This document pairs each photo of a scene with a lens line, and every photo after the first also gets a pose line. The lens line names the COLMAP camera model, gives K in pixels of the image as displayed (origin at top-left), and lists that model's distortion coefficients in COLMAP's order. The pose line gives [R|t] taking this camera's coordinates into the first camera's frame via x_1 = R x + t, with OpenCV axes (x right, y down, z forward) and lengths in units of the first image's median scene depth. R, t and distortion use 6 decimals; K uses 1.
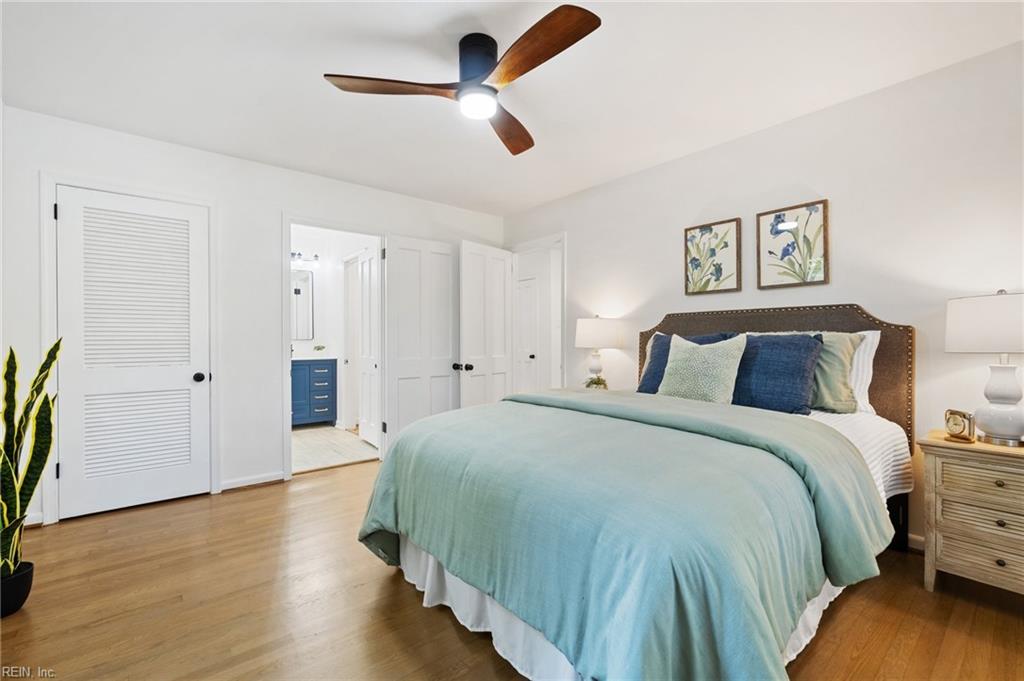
lens RADIAL K [[440.2, 0, 504.8], [0, 440.2, 338.3], [0, 0, 1]] dist [-0.000386, 0.000174]
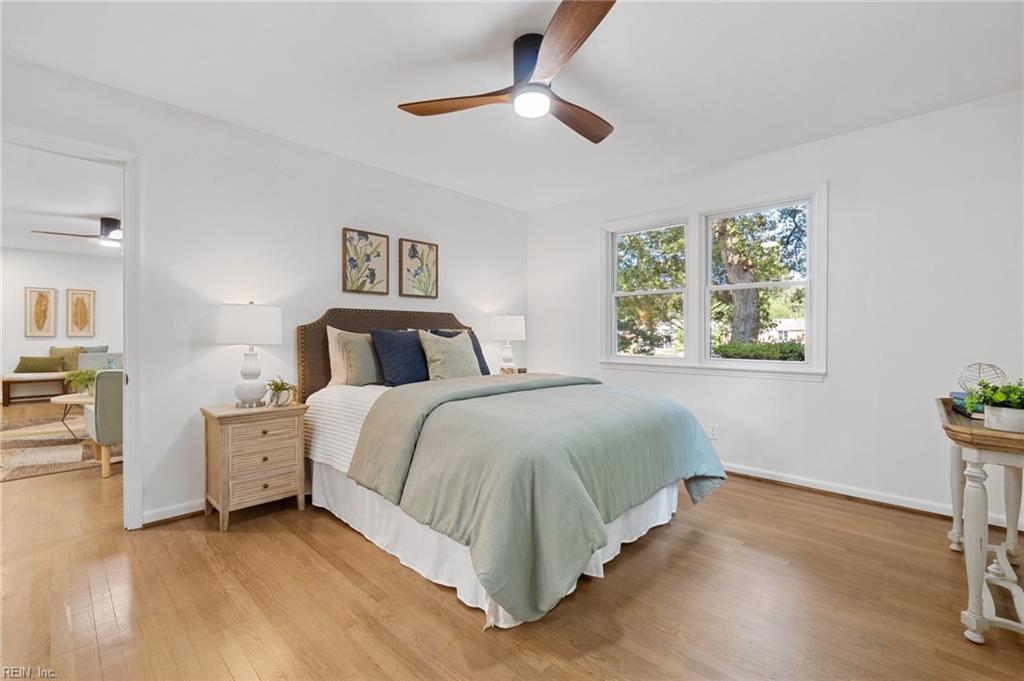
lens RADIAL K [[440.2, 0, 504.8], [0, 440.2, 338.3], [0, 0, 1]] dist [-0.000386, 0.000174]
pose [[-0.110179, -0.004607, 0.993901, -0.711475], [-0.005100, 0.999979, 0.004069, 0.007159], [-0.993899, -0.004620, -0.110200, 0.784560]]
